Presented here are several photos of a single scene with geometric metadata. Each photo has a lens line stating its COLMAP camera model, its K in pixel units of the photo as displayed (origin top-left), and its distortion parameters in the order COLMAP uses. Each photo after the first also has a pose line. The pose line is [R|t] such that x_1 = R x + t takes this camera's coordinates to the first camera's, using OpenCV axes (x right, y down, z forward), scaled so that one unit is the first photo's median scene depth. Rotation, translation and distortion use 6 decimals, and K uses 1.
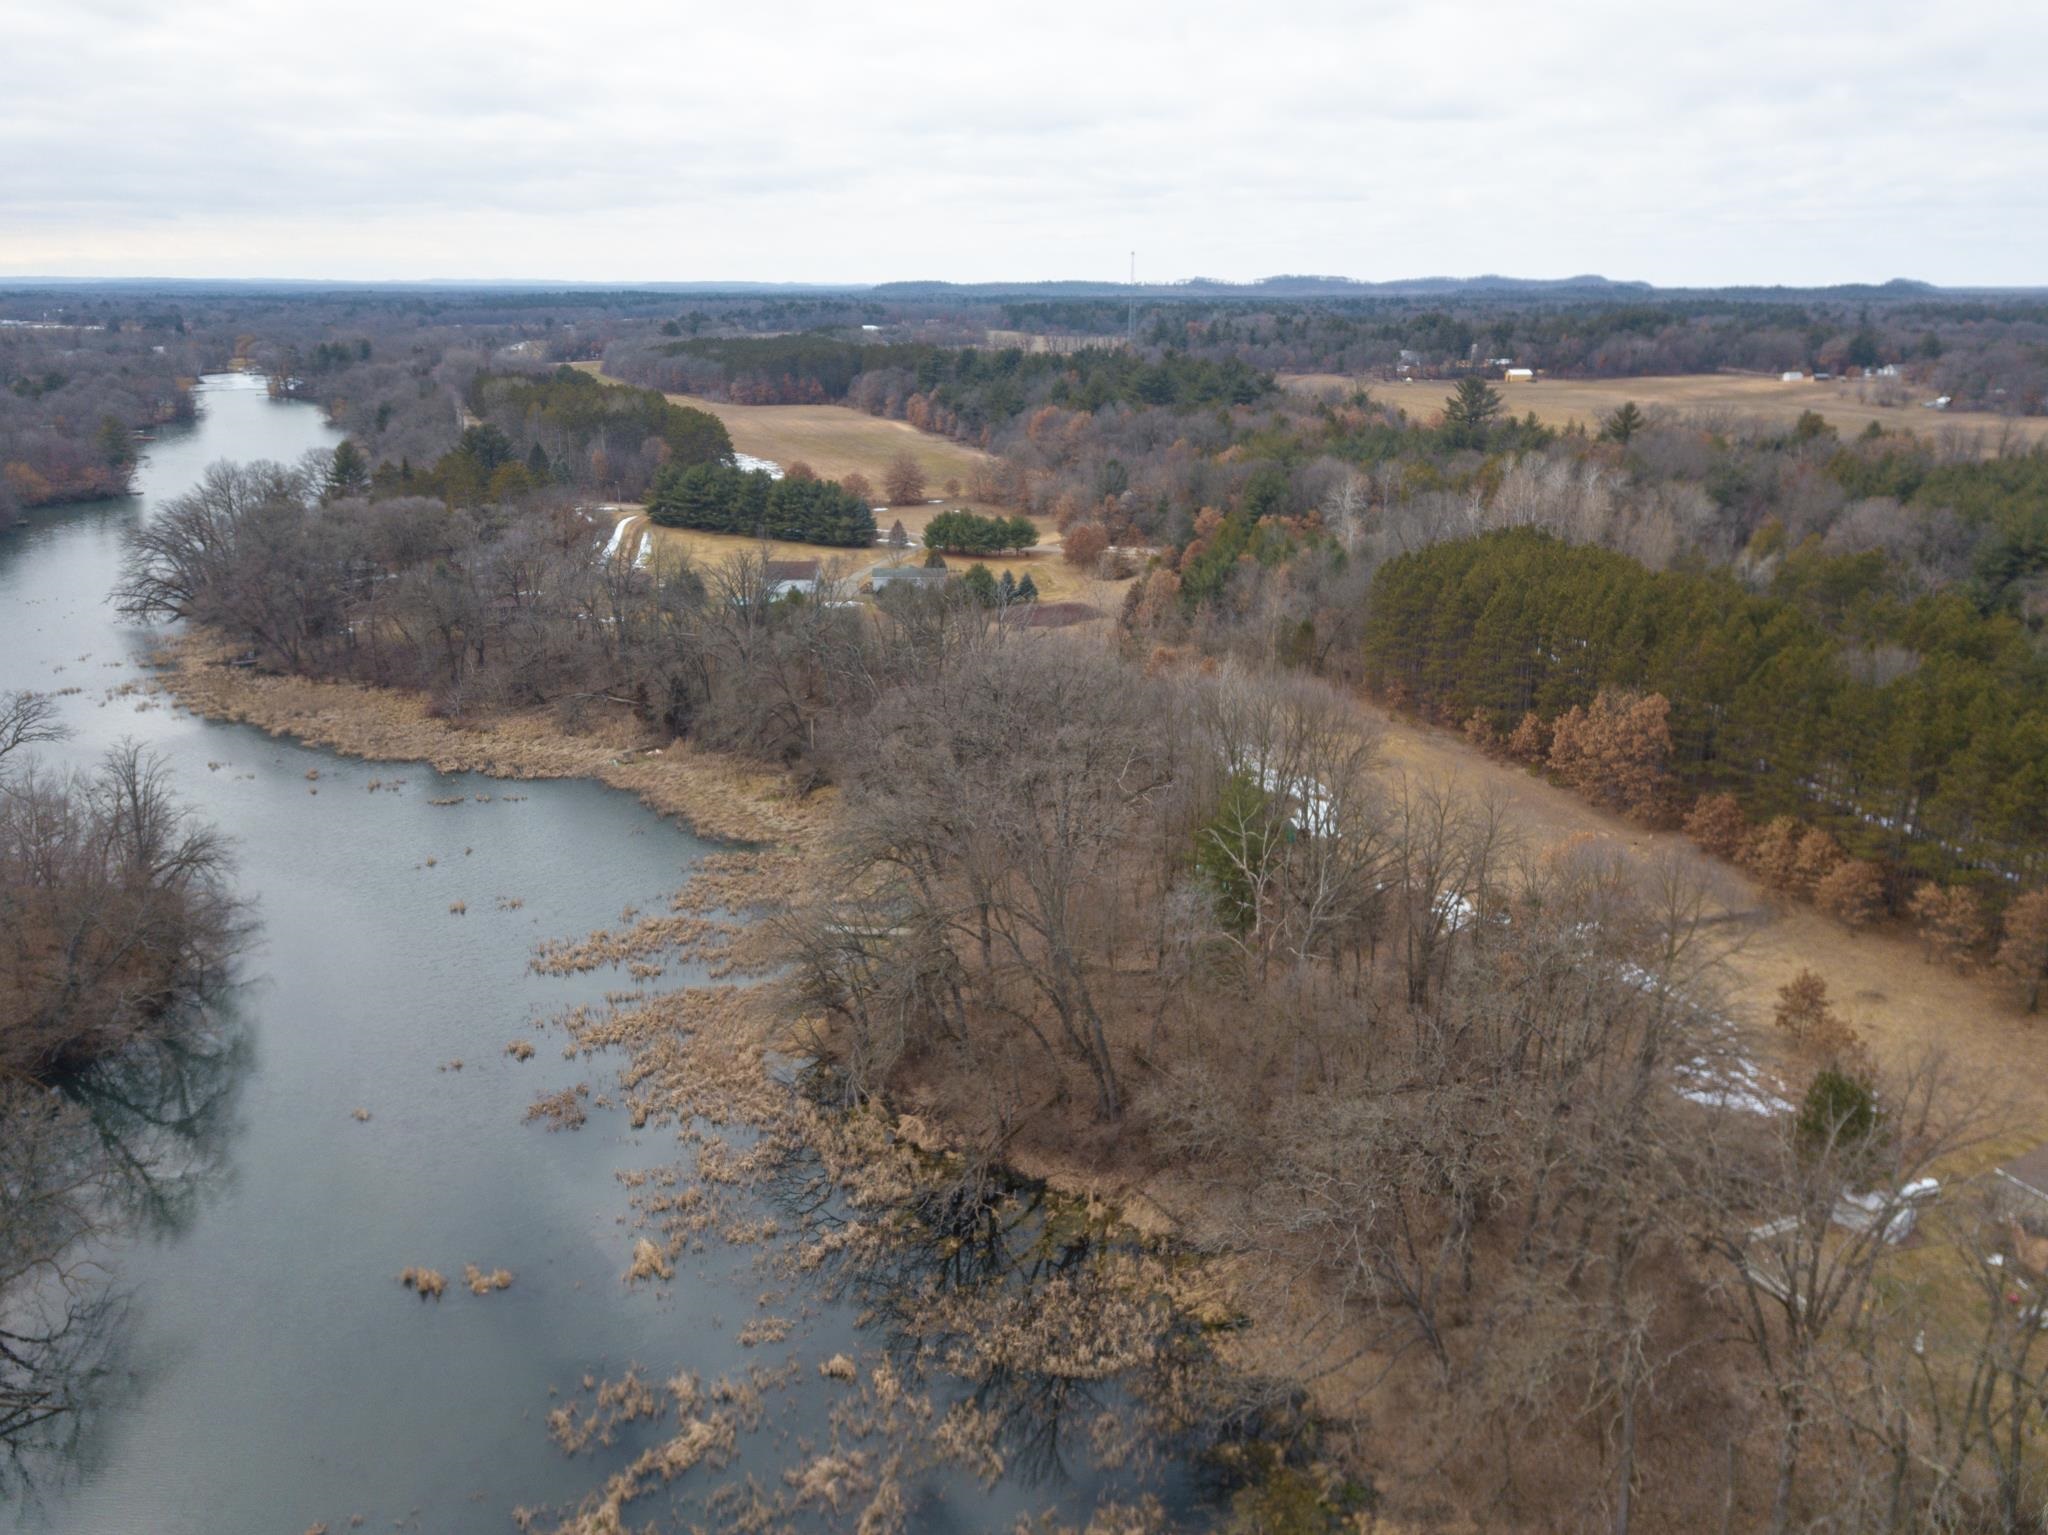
lens RADIAL K [[1560.6, 0, 1020.7], [0, 1560.6, 763.5], [0, 0, 1]] dist [0.015213, -0.007693]
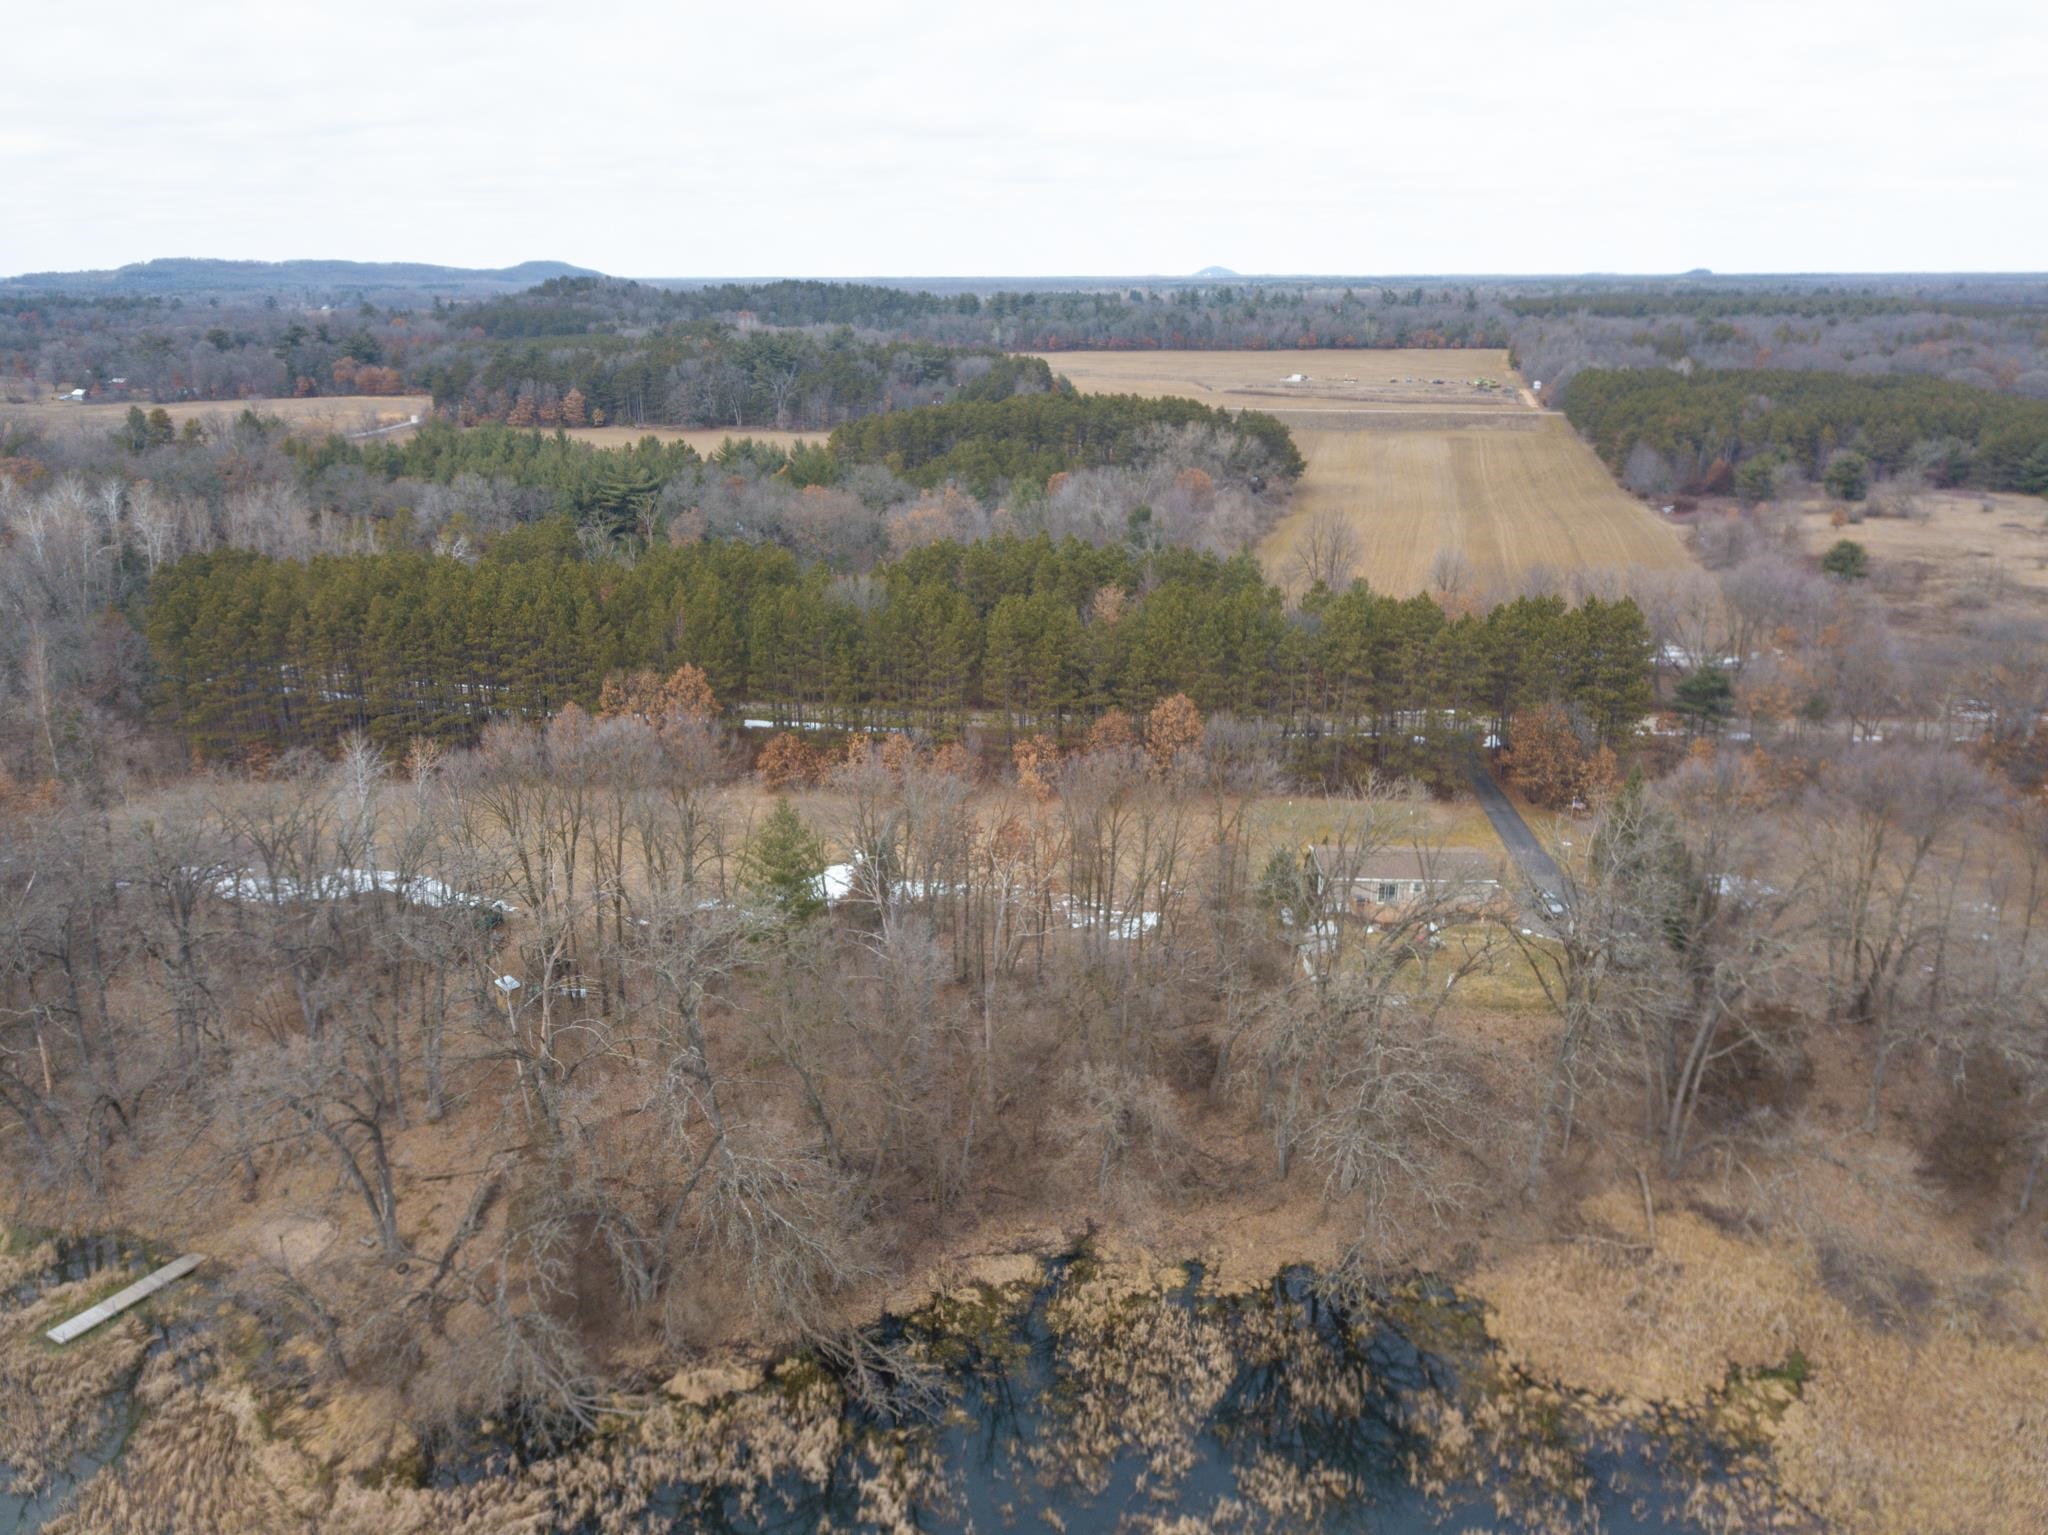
lens RADIAL K [[1560.6, 0, 1024.6], [0, 1560.6, 756.7], [0, 0, 1]] dist [0.015213, -0.007693]
pose [[0.390435, -0.273795, 0.878975, -0.310512], [0.272400, 0.946360, 0.173786, -0.075363], [-0.879408, 0.171581, 0.444074, 0.247555]]
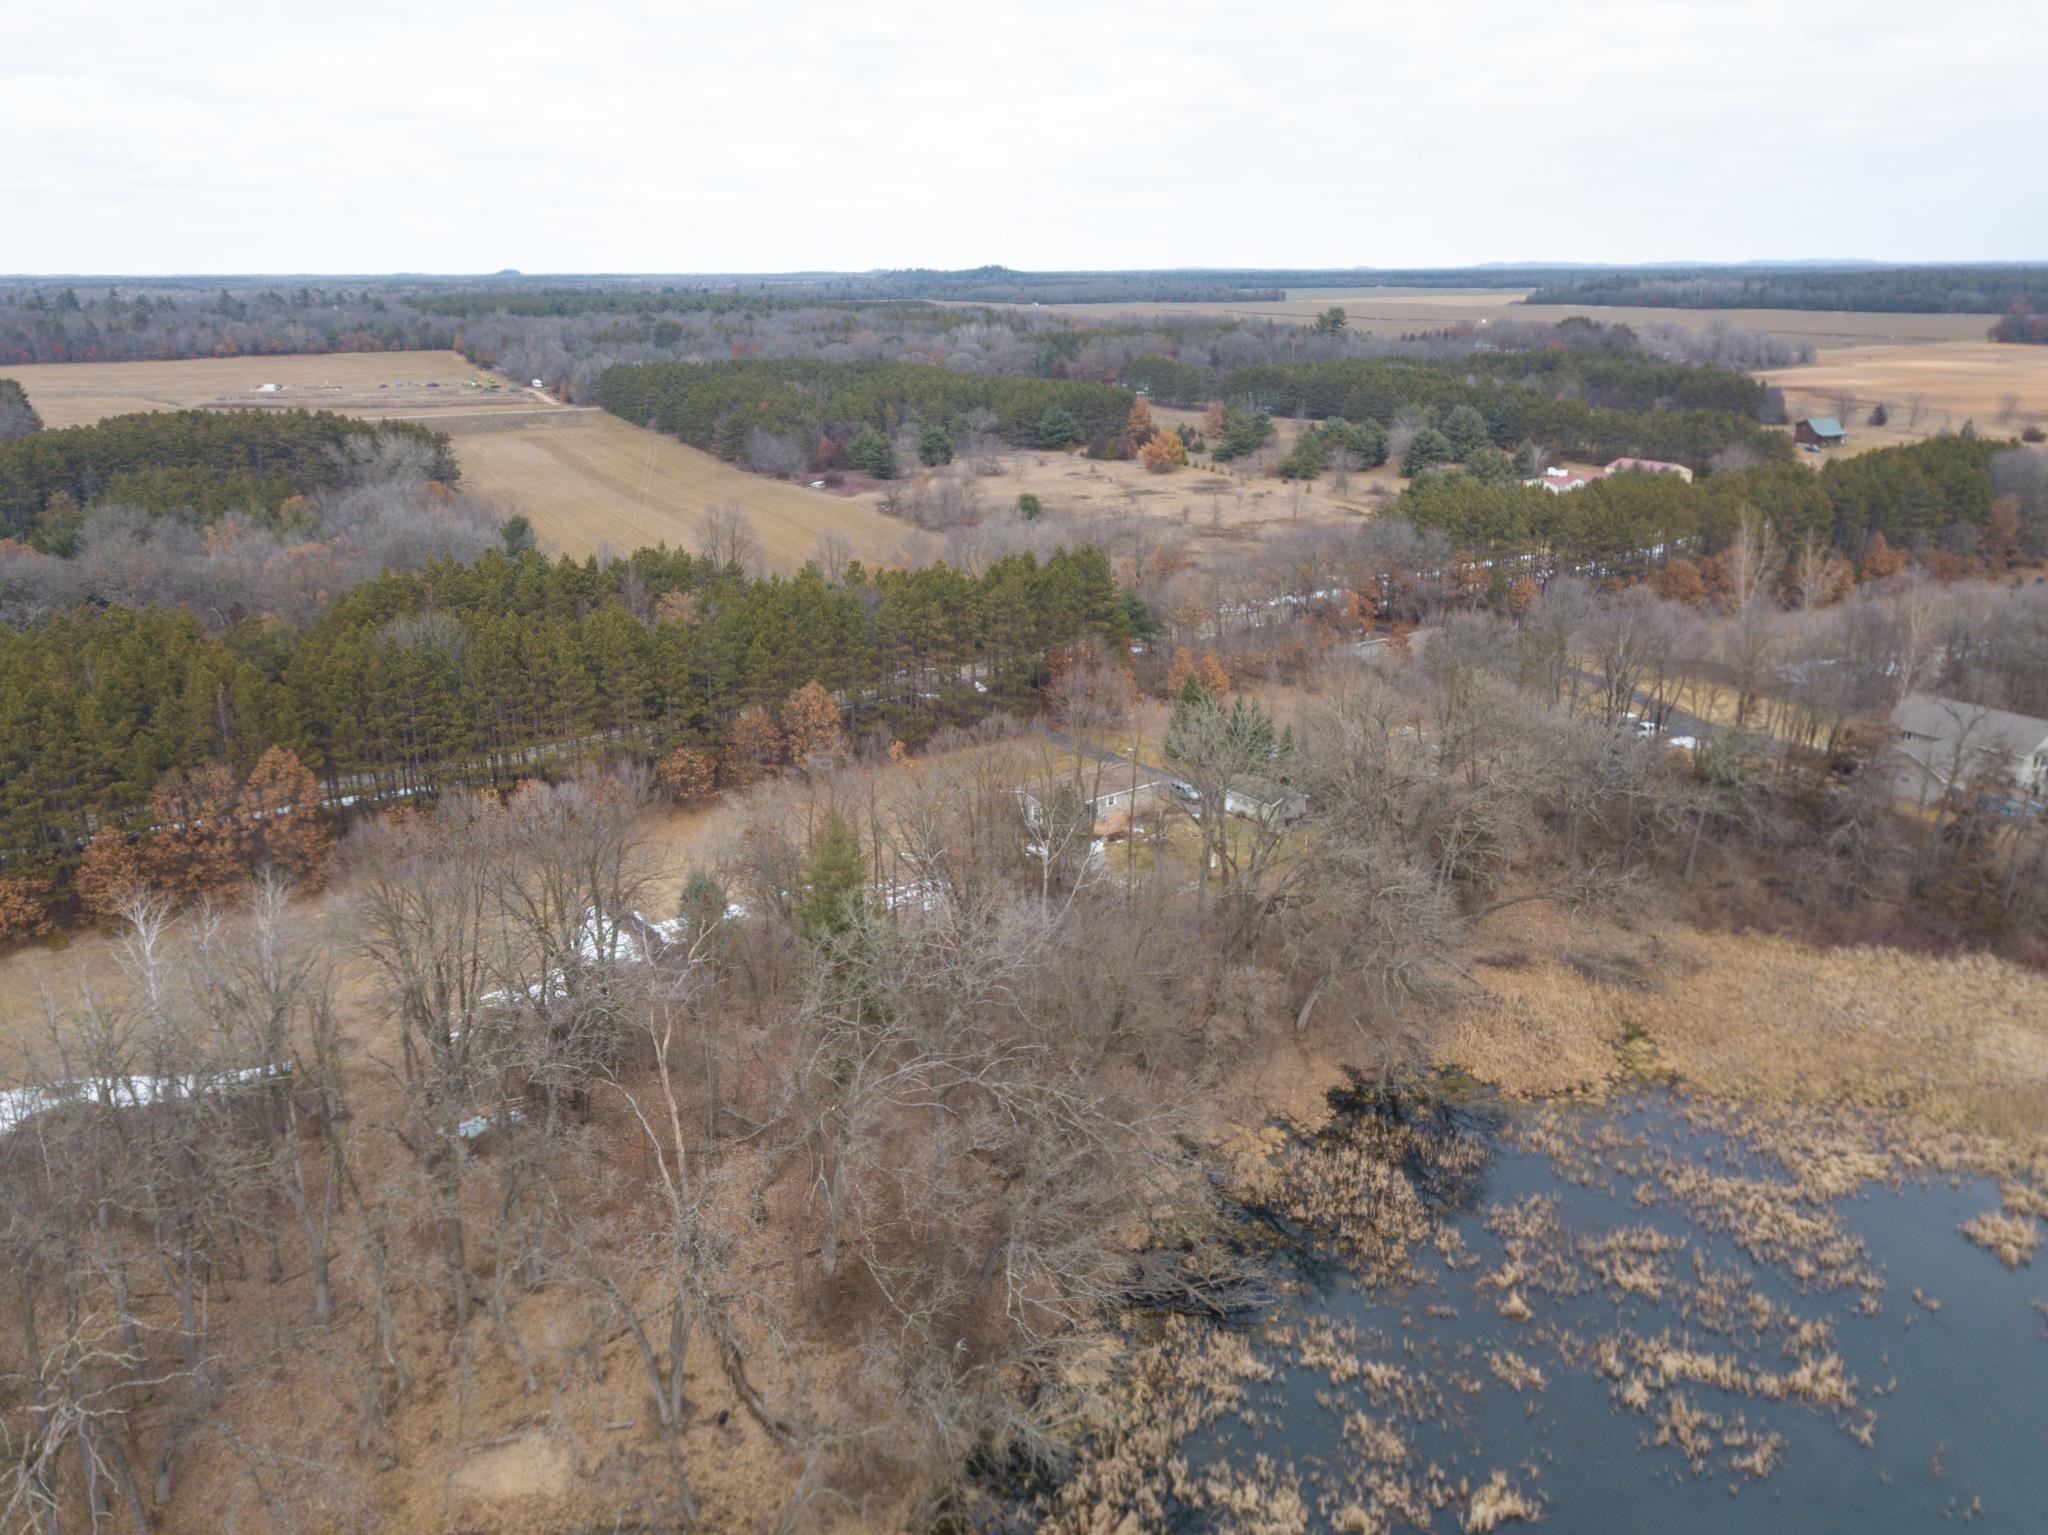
lens RADIAL K [[1560.6, 0, 1010.7], [0, 1560.6, 759.0], [0, 0, 1]] dist [0.015213, -0.007693]
pose [[-0.295109, -0.285198, 0.911906, -0.353765], [0.284673, 0.884821, 0.368853, -0.170974], [-0.912070, 0.368446, -0.179931, 0.557428]]
